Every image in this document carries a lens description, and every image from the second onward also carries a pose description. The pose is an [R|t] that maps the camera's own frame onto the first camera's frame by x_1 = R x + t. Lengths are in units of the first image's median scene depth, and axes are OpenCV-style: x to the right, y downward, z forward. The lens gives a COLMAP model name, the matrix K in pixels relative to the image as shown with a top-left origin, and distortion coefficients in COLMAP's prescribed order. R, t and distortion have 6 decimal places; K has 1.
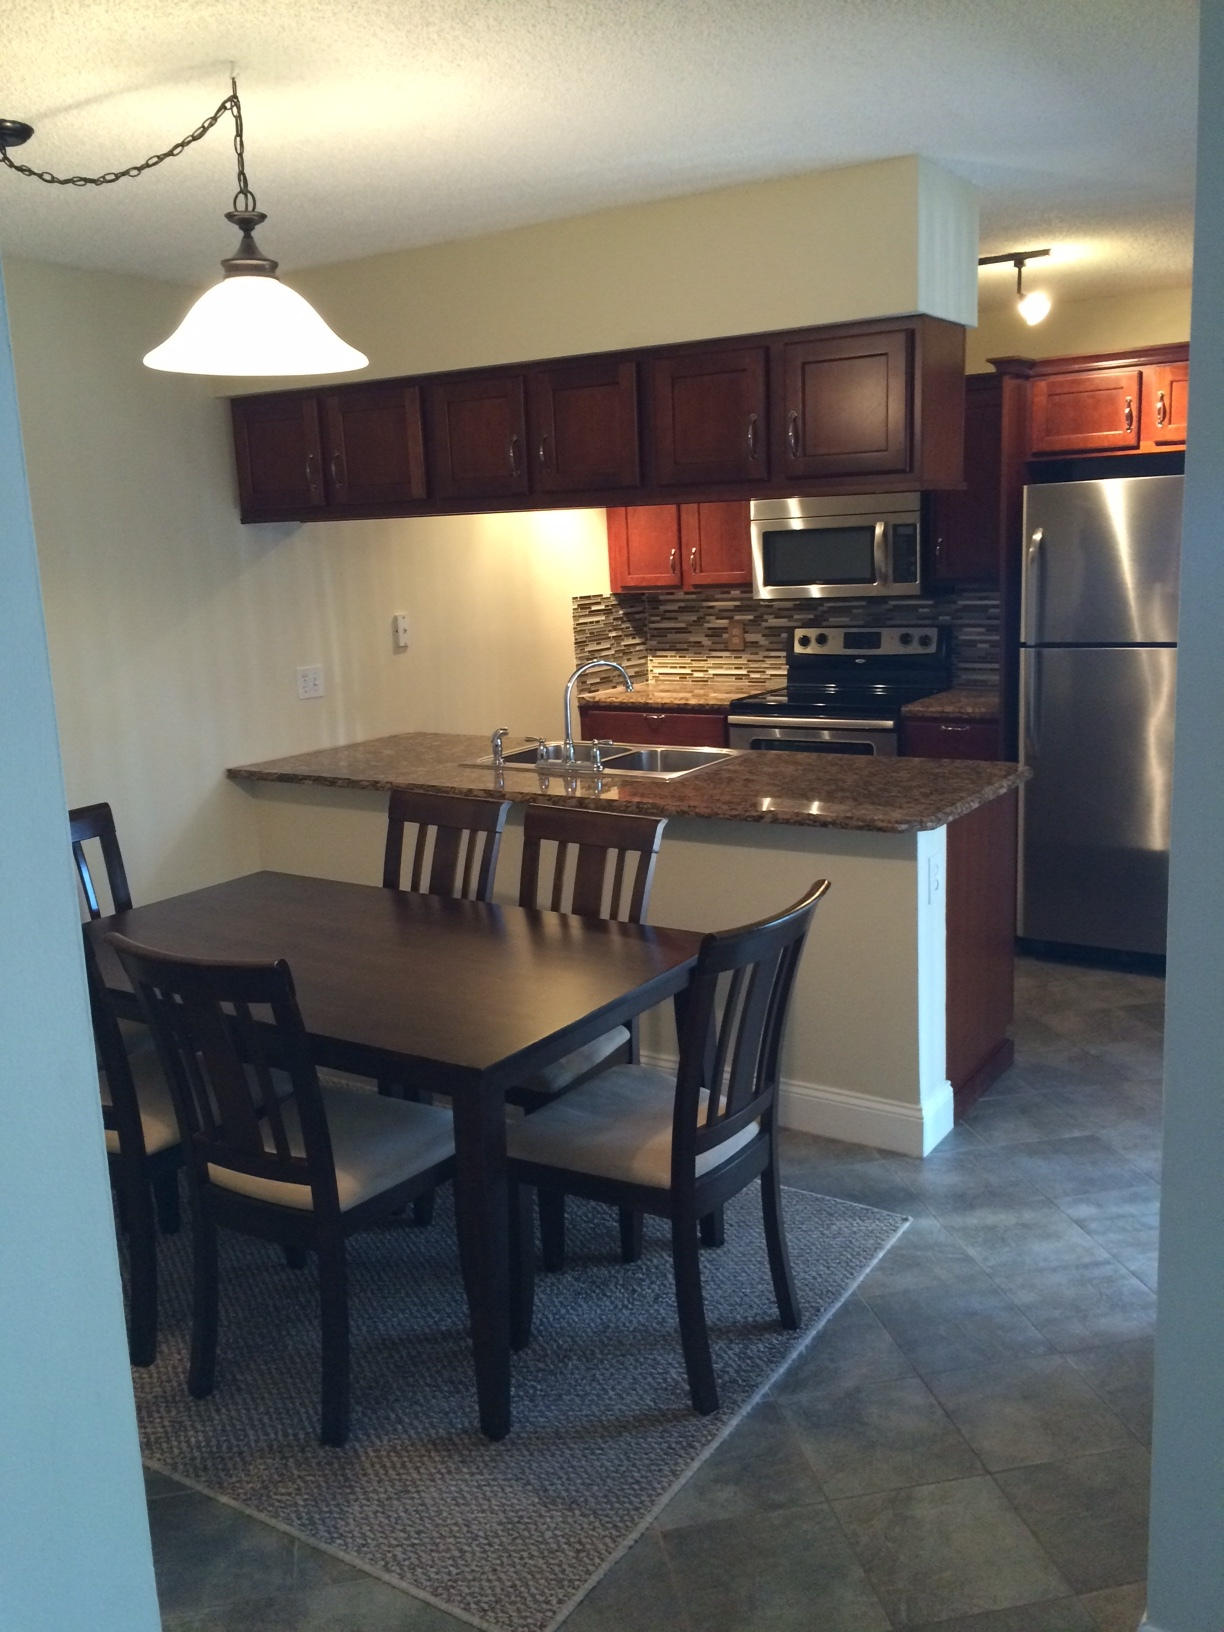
lens RADIAL K [[1405.9, 0, 615.0], [0, 1405.9, 815.7], [0, 0, 1]] dist [0.086814, -0.131180]
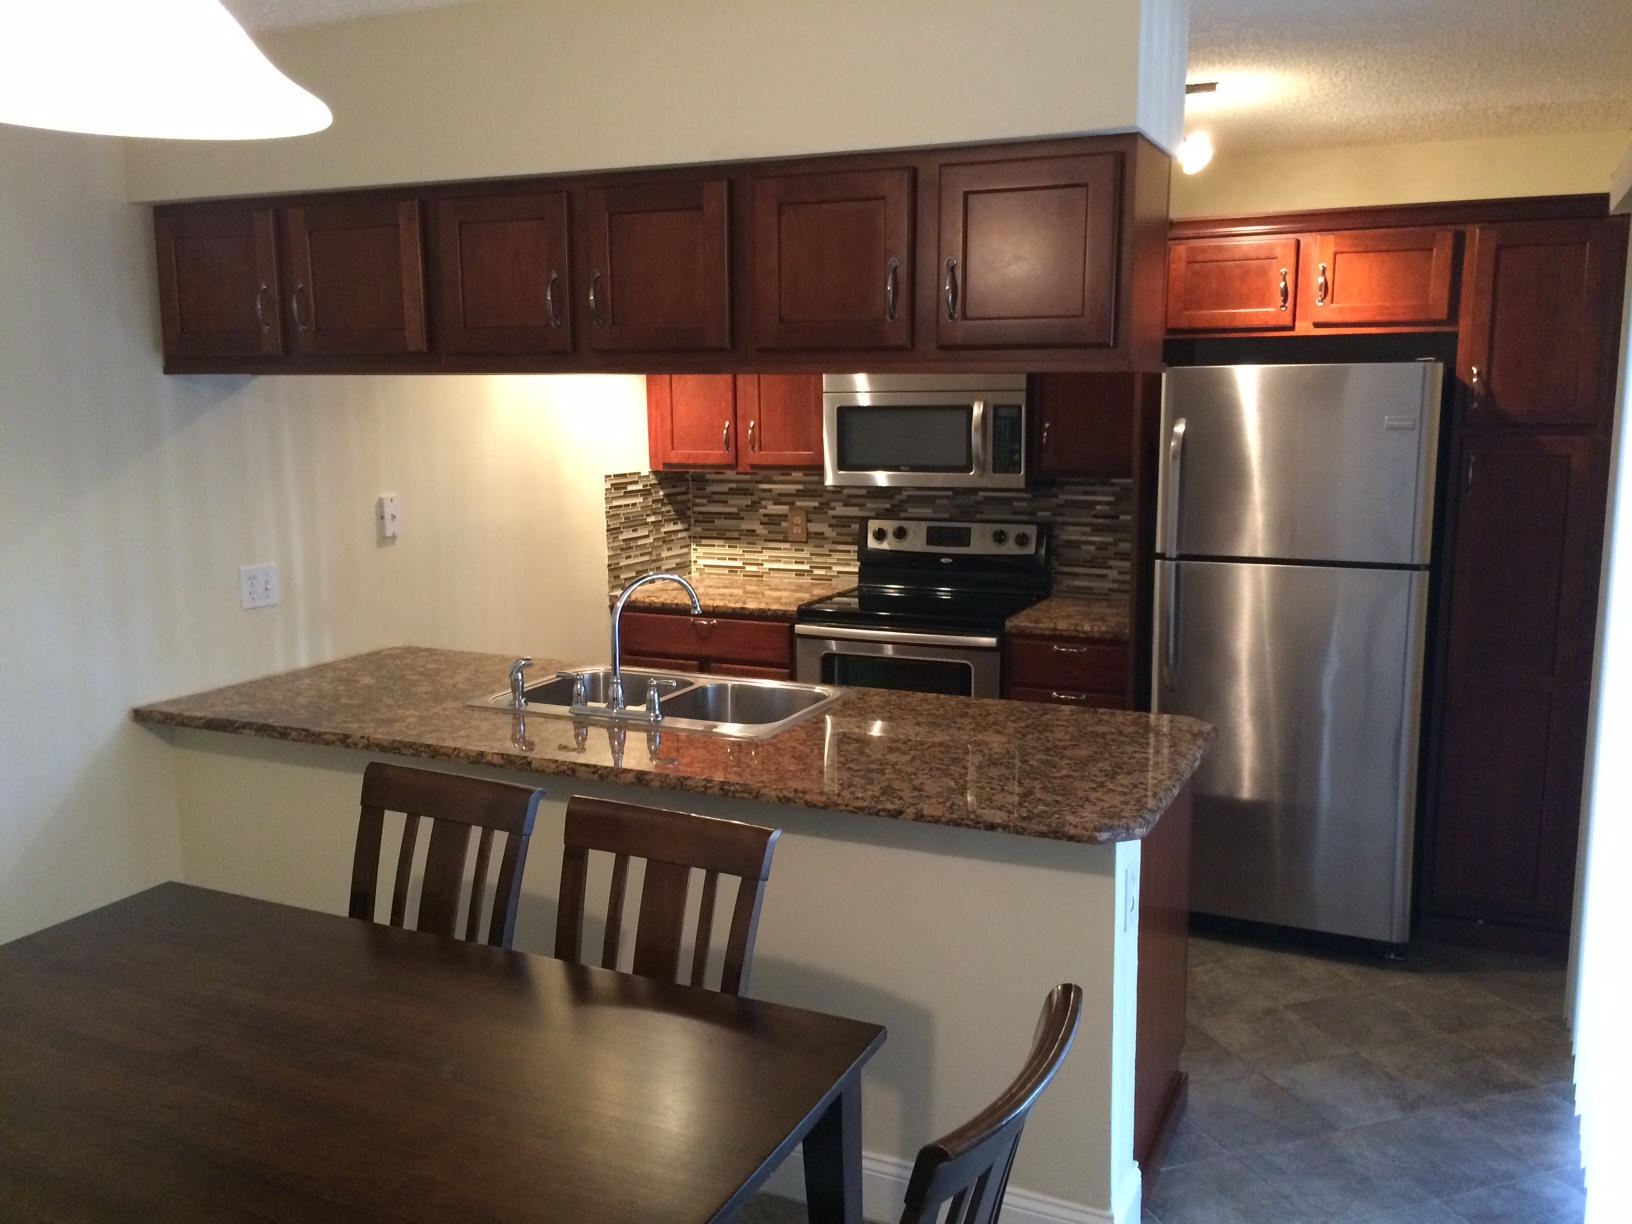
lens RADIAL K [[1405.9, 0, 819.1], [0, 1405.9, 617.0], [0, 0, 1]] dist [0.086814, -0.131180]
pose [[0.989412, 0.015171, 0.144340, -0.032239], [-0.009381, 0.999127, -0.040708, -0.052565], [-0.144832, 0.038923, 0.988690, 0.222519]]
